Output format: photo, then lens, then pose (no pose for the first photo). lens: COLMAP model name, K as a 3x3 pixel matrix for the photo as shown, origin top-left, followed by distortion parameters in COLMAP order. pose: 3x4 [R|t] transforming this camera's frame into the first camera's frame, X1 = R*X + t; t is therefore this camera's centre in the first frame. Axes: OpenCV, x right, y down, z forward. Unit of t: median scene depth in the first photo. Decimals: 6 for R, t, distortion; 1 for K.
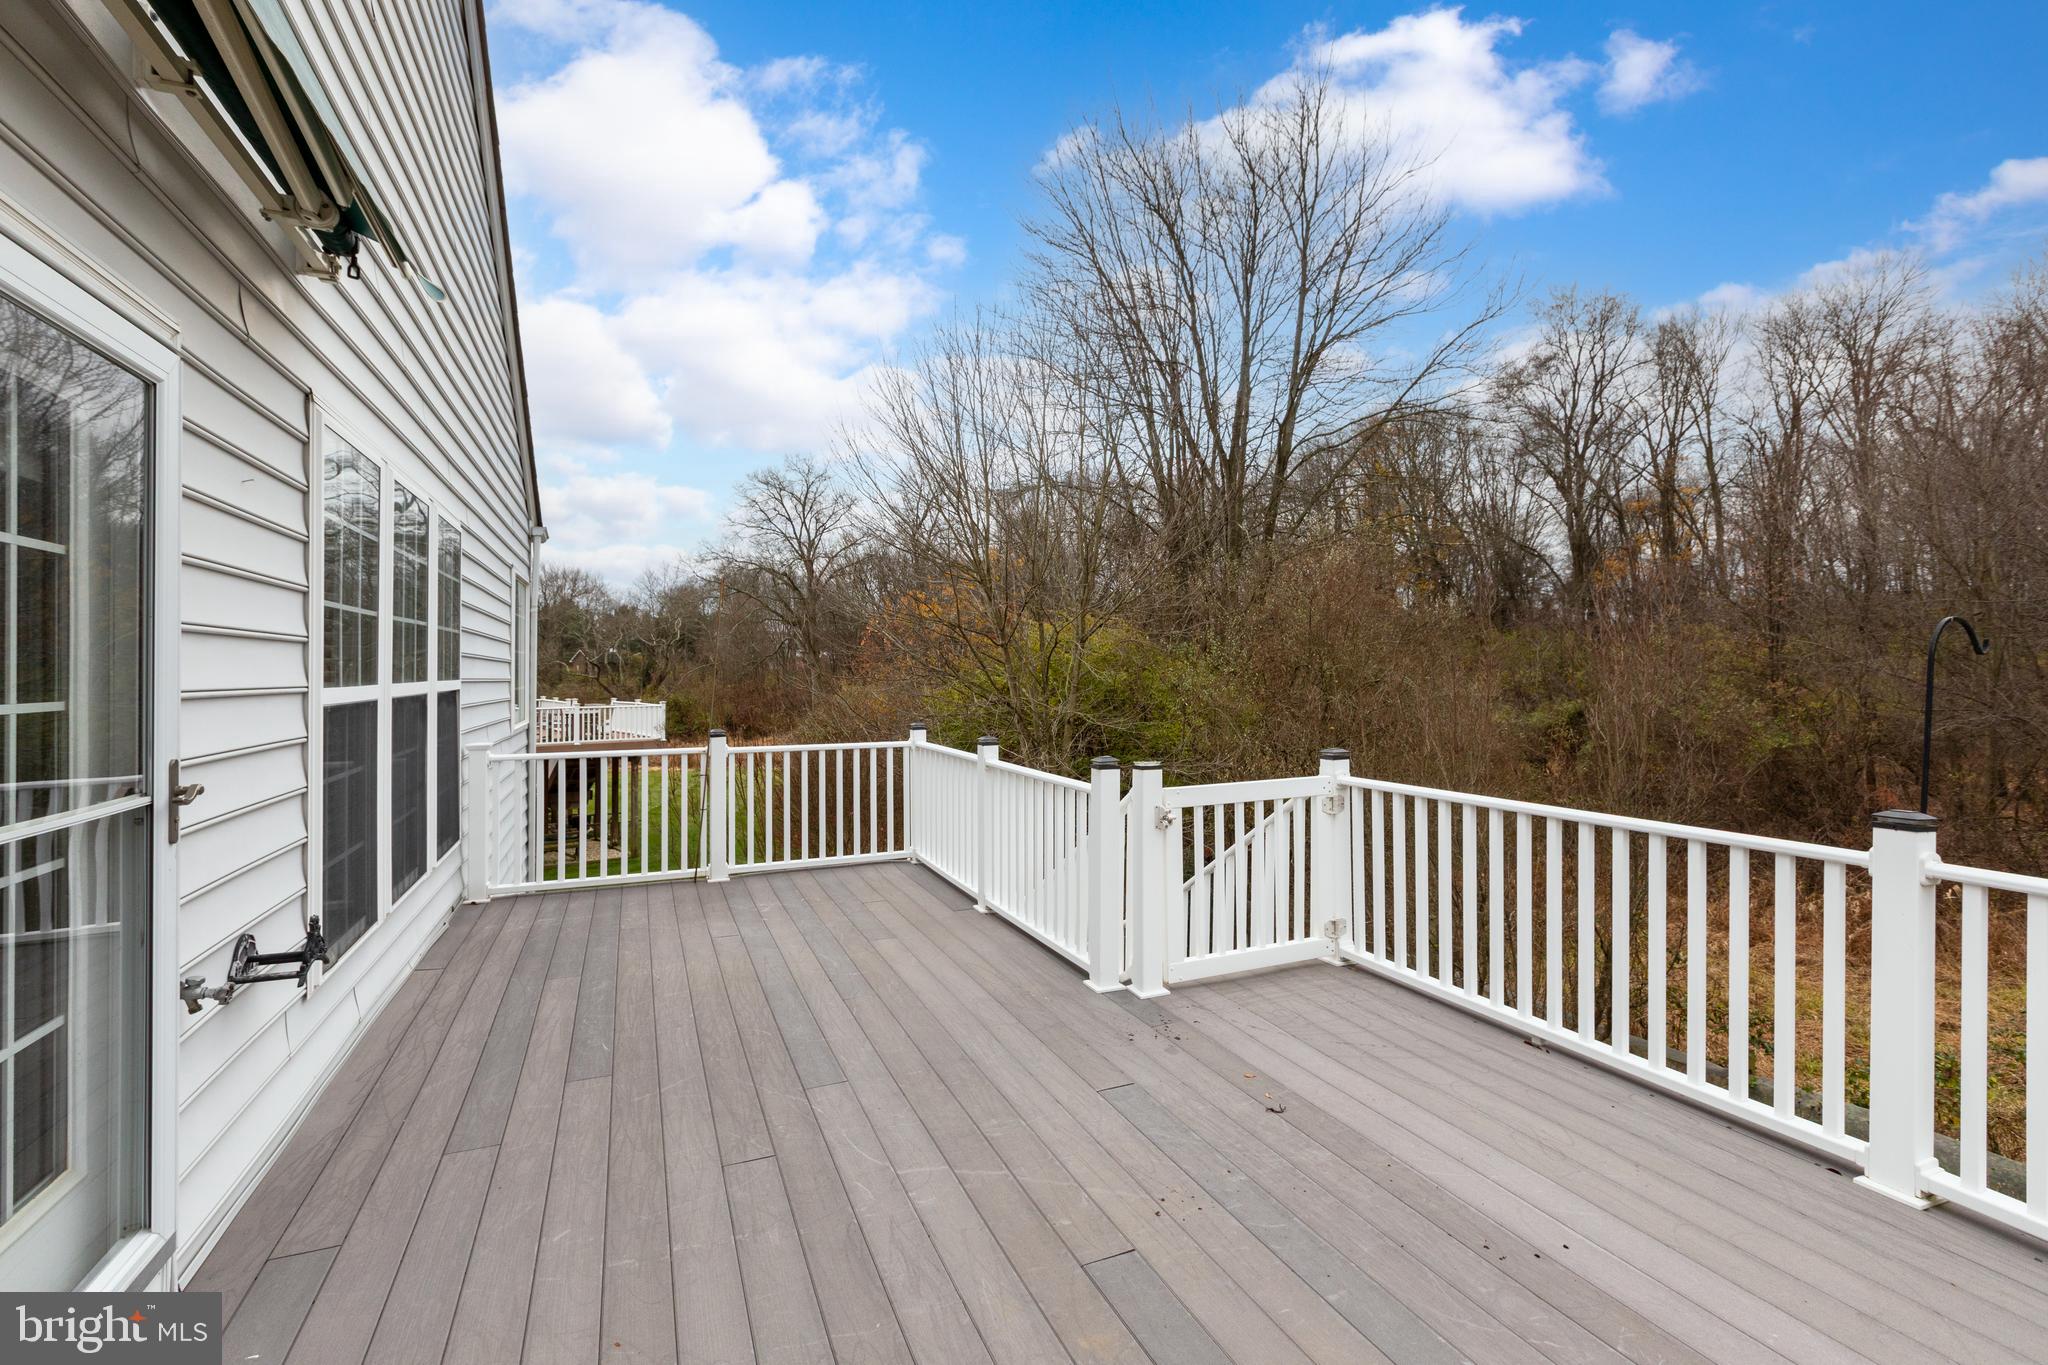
lens RADIAL K [[937.7, 0, 1017.9], [0, 937.7, 682.3], [0, 0, 1]] dist [-0.001596, 0.000418]
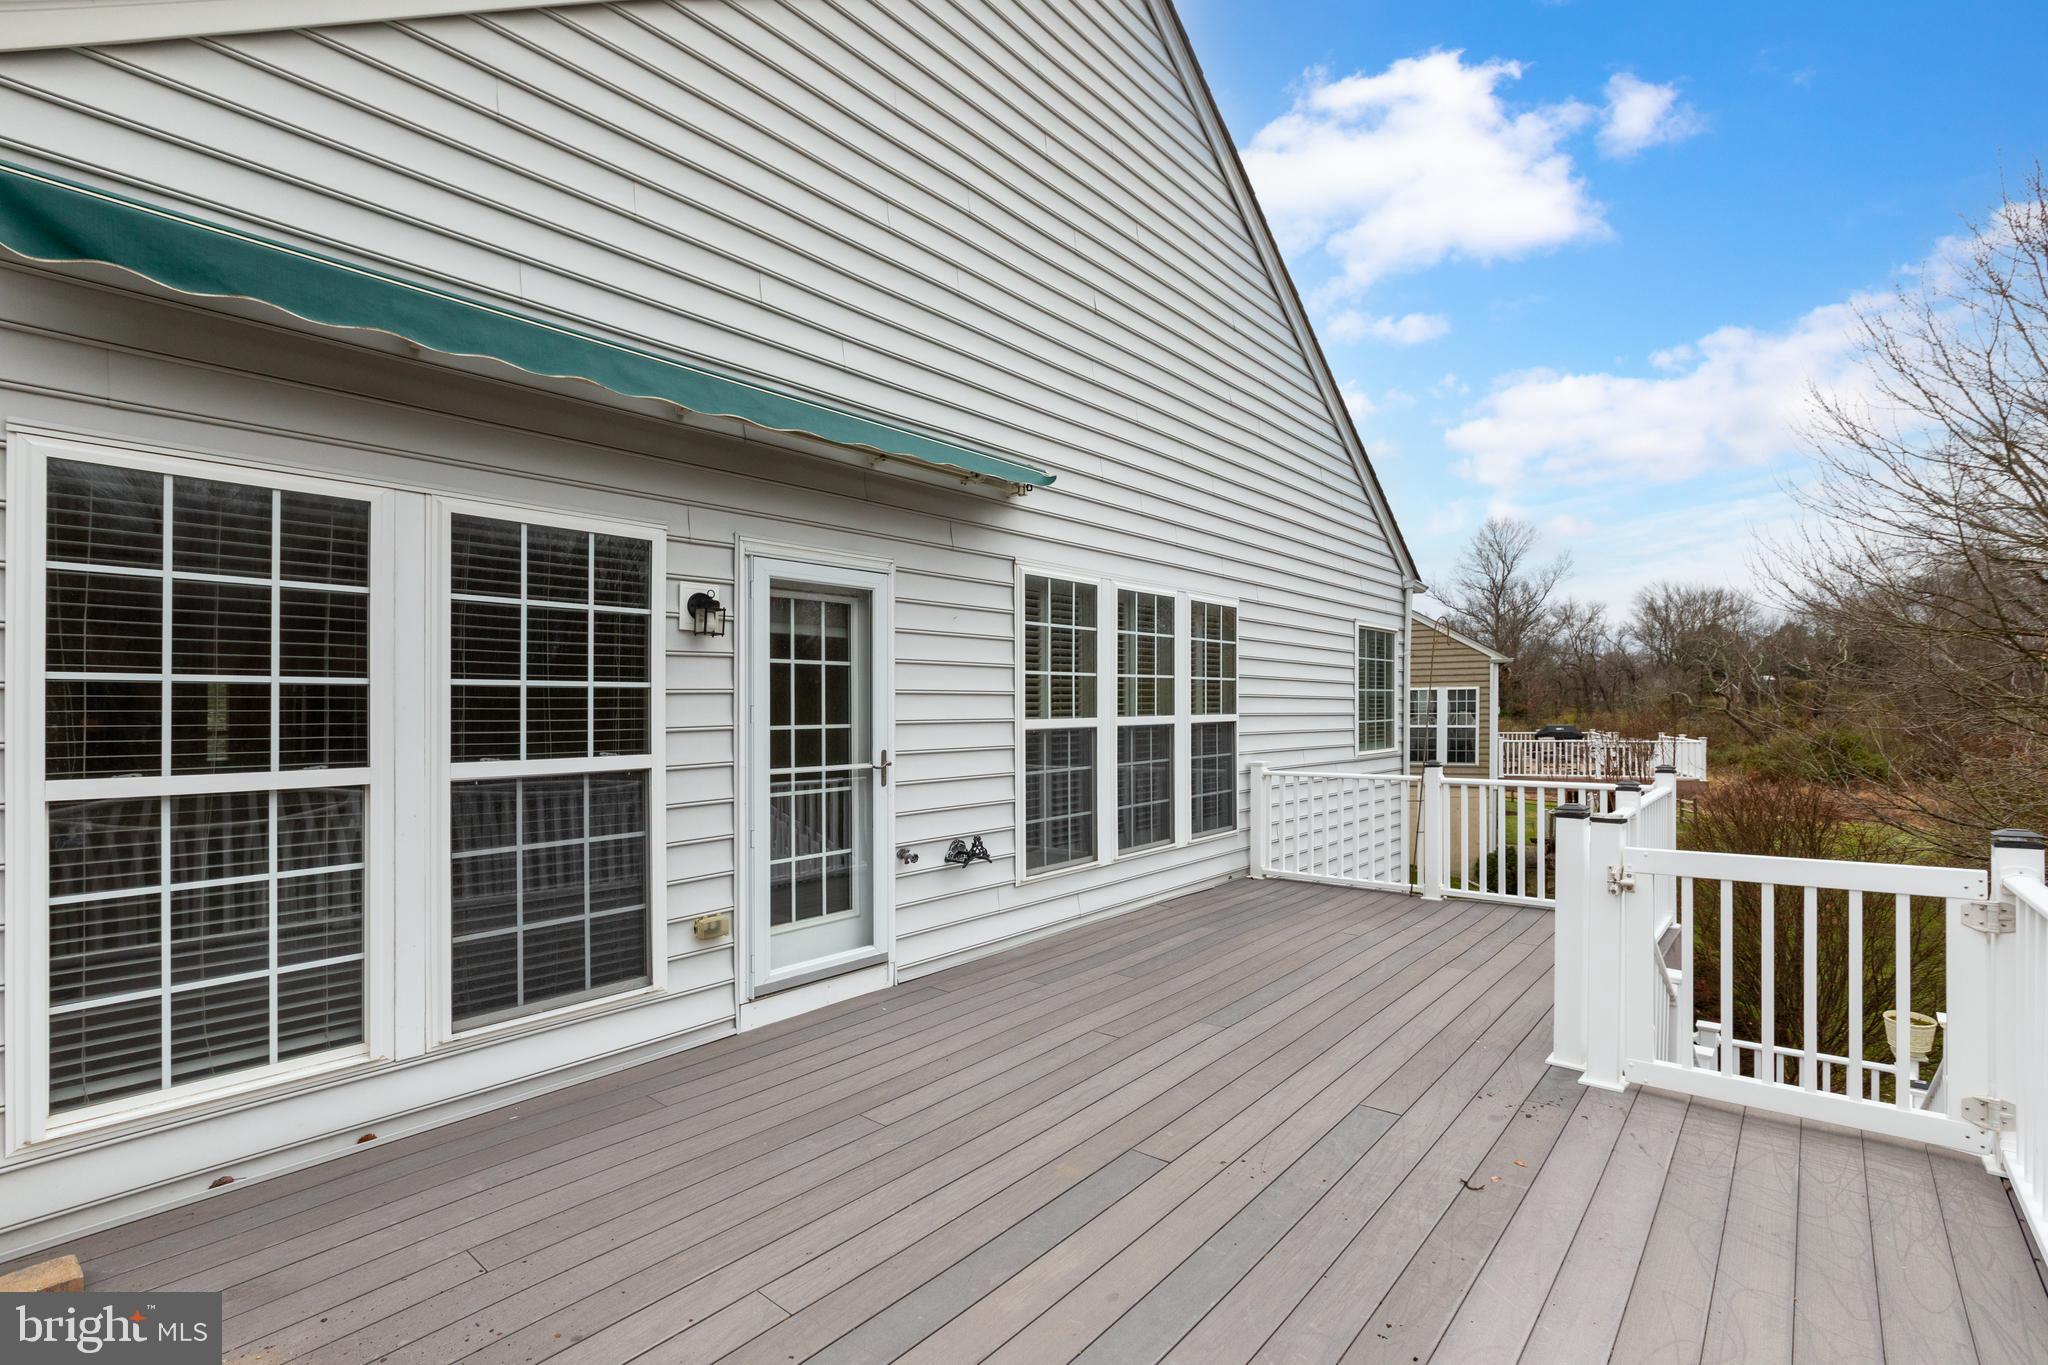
lens RADIAL K [[899.2, 0, 987.2], [0, 899.2, 714.5], [0, 0, 1]] dist [-0.000906, -0.000063]
pose [[0.424578, 0.003286, -0.905386, 0.759630], [-0.002469, 0.999994, 0.002472, -0.007541], [0.905388, 0.001186, 0.424583, 0.167243]]
